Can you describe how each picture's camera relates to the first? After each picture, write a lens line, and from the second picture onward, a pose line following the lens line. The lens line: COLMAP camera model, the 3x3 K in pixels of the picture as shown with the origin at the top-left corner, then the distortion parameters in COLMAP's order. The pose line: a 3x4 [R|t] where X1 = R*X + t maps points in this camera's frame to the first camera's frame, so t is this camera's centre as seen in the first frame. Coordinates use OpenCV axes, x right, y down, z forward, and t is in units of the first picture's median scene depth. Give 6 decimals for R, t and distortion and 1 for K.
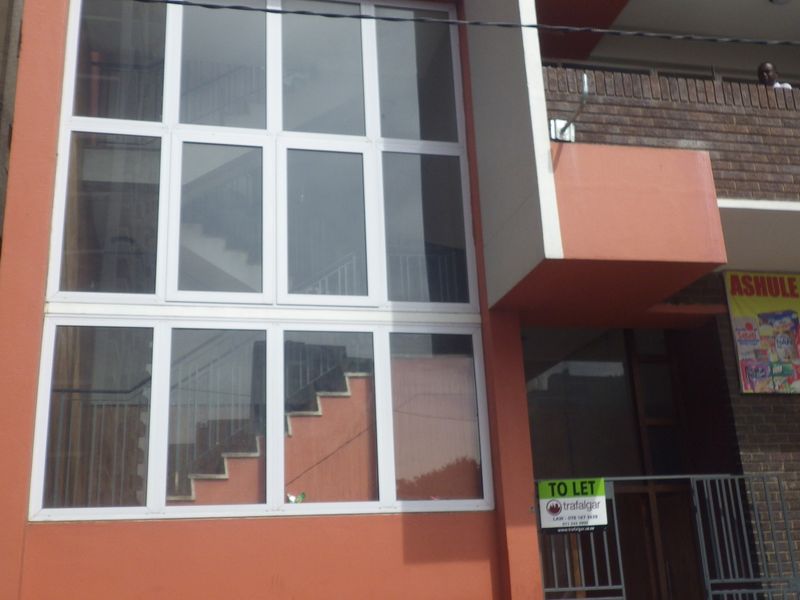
lens RADIAL K [[885.3, 0, 400.0], [0, 885.3, 300.0], [0, 0, 1]] dist [-0.002269, 0.019779]
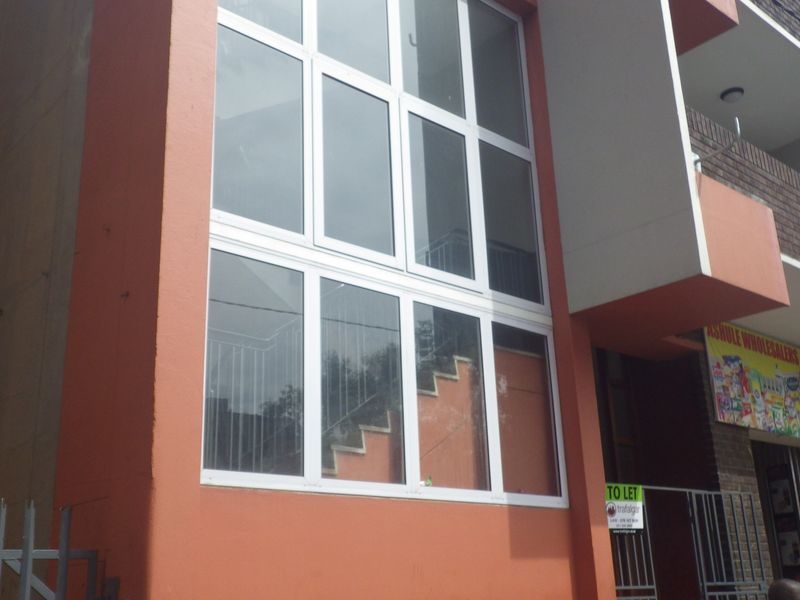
lens RADIAL K [[885.3, 0, 400.0], [0, 885.3, 300.0], [0, 0, 1]] dist [-0.002269, 0.019779]
pose [[0.873489, 0.166836, 0.457365, -0.561782], [-0.148043, 0.985984, -0.076927, 0.105757], [-0.463789, -0.000515, 0.885946, 0.182570]]
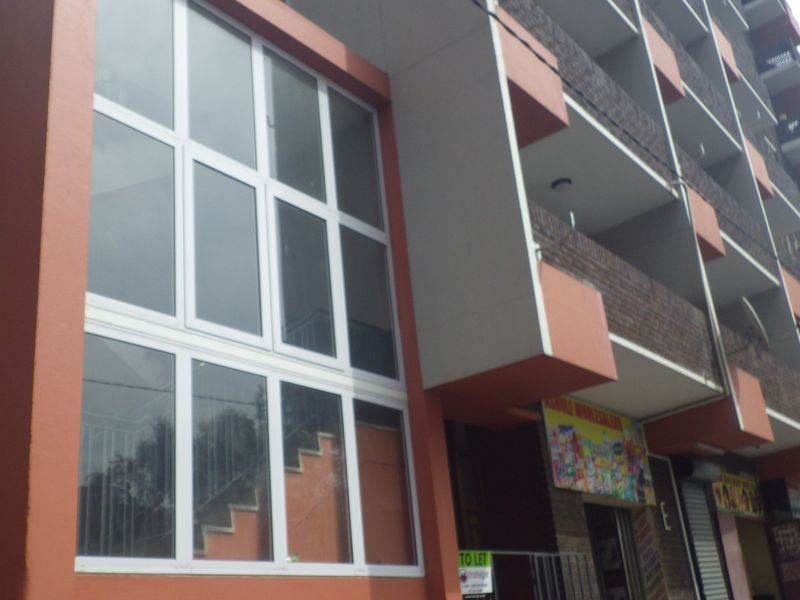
lens RADIAL K [[885.3, 0, 400.0], [0, 885.3, 300.0], [0, 0, 1]] dist [-0.002269, 0.019779]
pose [[0.771747, 0.208082, 0.600923, -0.618789], [-0.129765, 0.976598, -0.171515, 0.096416], [-0.622550, 0.054388, 0.780688, 0.163057]]
